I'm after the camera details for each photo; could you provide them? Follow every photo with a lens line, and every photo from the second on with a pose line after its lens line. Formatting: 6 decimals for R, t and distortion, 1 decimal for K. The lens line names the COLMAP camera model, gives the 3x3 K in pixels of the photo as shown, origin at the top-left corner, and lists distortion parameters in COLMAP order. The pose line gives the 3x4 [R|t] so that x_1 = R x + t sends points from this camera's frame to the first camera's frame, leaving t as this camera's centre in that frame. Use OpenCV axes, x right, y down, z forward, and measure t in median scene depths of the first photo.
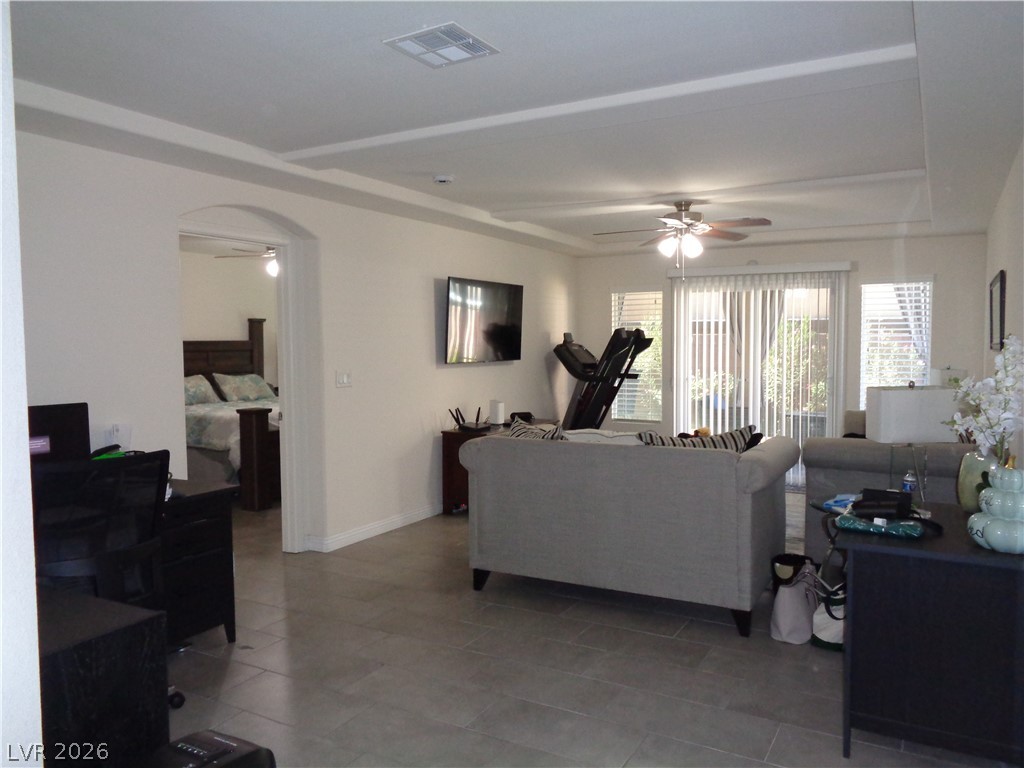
lens RADIAL K [[774.9, 0, 511.5], [0, 774.9, 387.3], [0, 0, 1]] dist [0.006394, 0.012086]
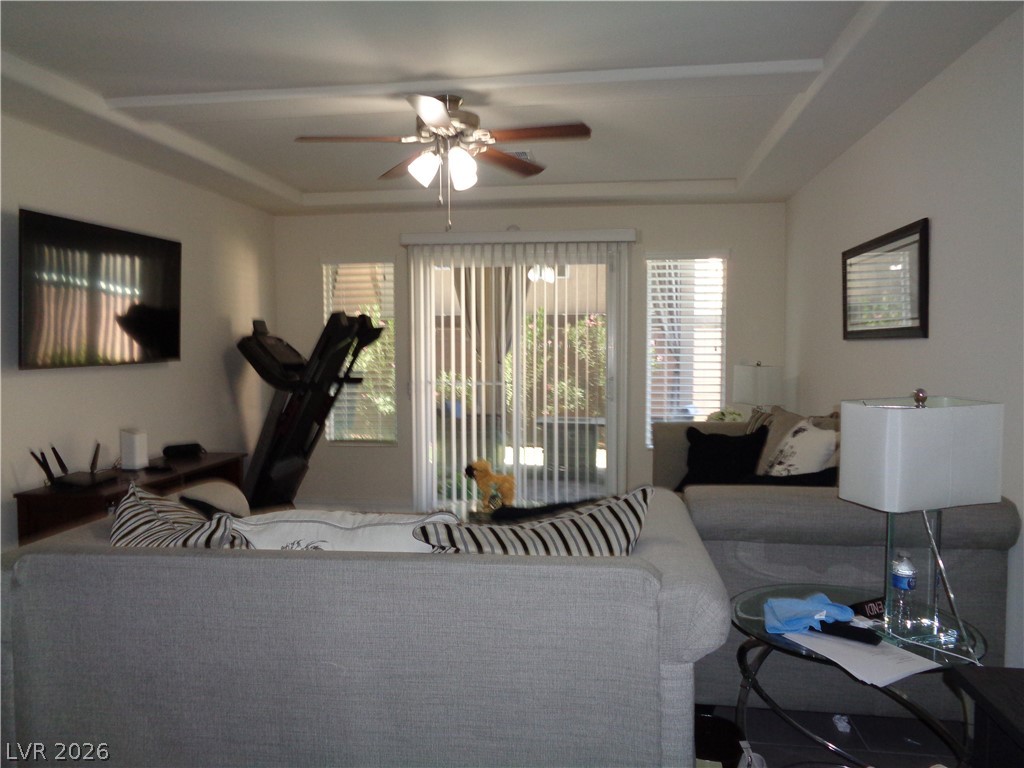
lens RADIAL K [[774.9, 0, 508.2], [0, 774.9, 386.2], [0, 0, 1]] dist [0.006394, 0.012086]
pose [[0.931202, -0.021991, 0.363840, 0.028167], [0.022530, 0.999742, 0.002764, -0.008660], [-0.363807, 0.005623, 0.931457, 0.294652]]
